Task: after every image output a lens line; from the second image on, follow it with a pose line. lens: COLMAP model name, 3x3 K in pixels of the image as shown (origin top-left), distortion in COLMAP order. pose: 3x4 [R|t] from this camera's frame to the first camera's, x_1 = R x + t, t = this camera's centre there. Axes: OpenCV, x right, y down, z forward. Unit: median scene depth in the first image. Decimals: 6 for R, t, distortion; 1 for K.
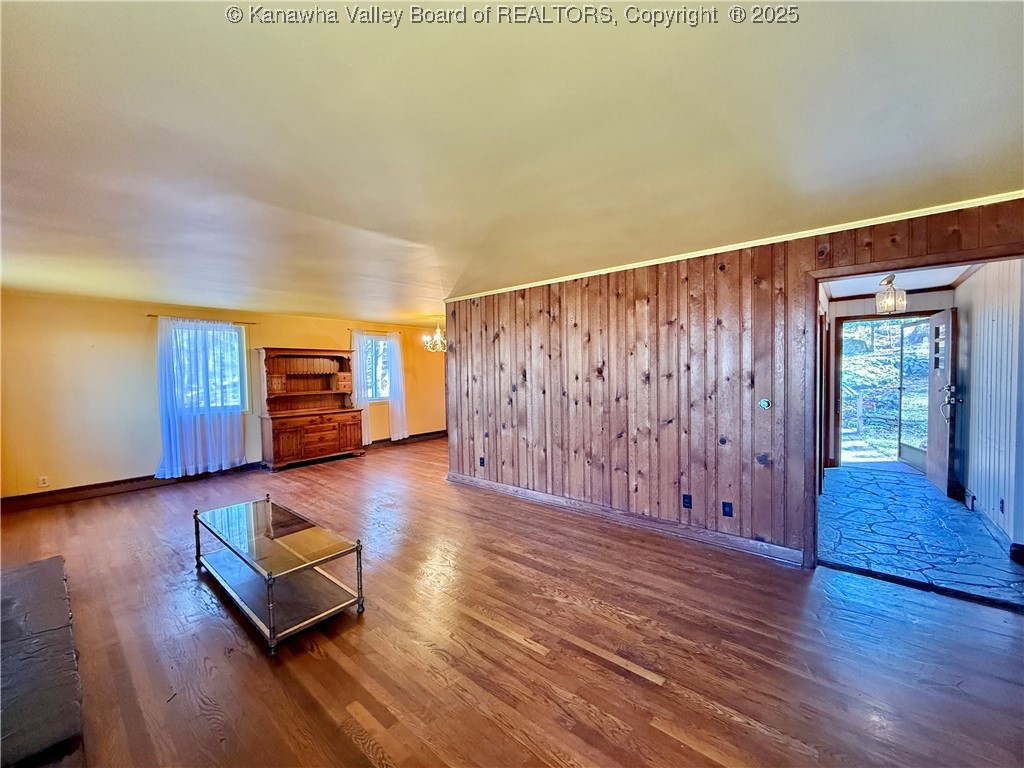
lens RADIAL K [[407.4, 0, 519.1], [0, 407.4, 381.4], [0, 0, 1]] dist [-0.000691, 0.001135]
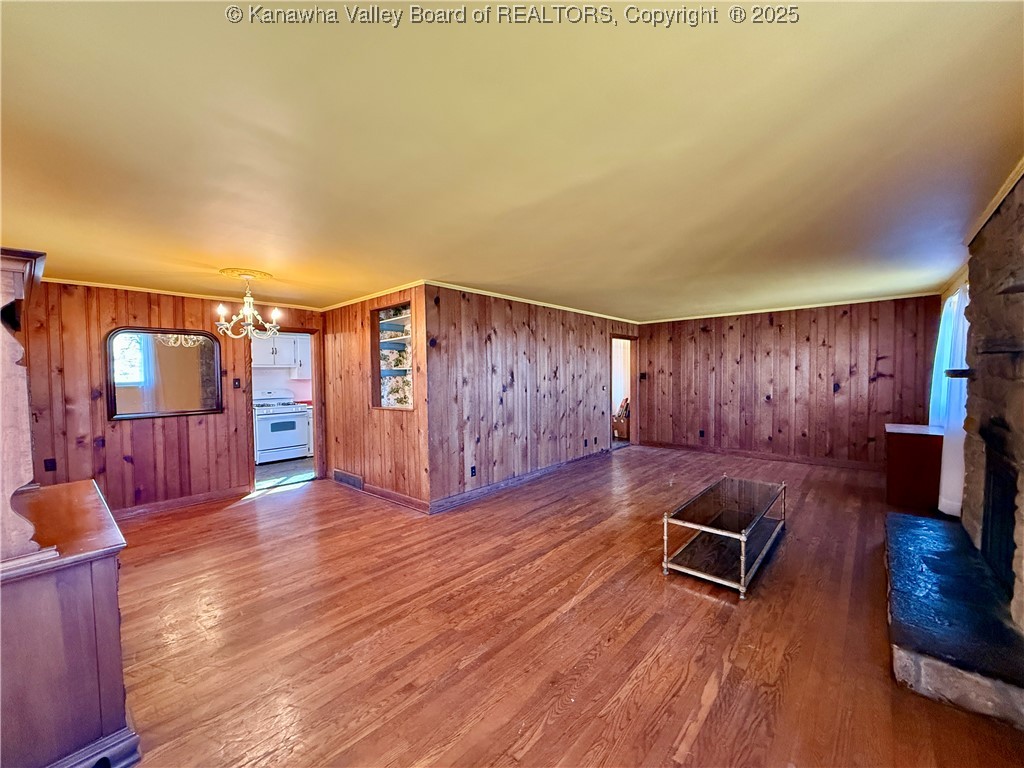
lens RADIAL K [[407.4, 0, 505.2], [0, 407.4, 383.7], [0, 0, 1]] dist [-0.000691, 0.001135]
pose [[0.038613, -0.009538, 0.999209, -1.102545], [0.041592, 0.999103, 0.007930, -0.005344], [-0.998388, 0.041253, 0.038976, 0.969438]]
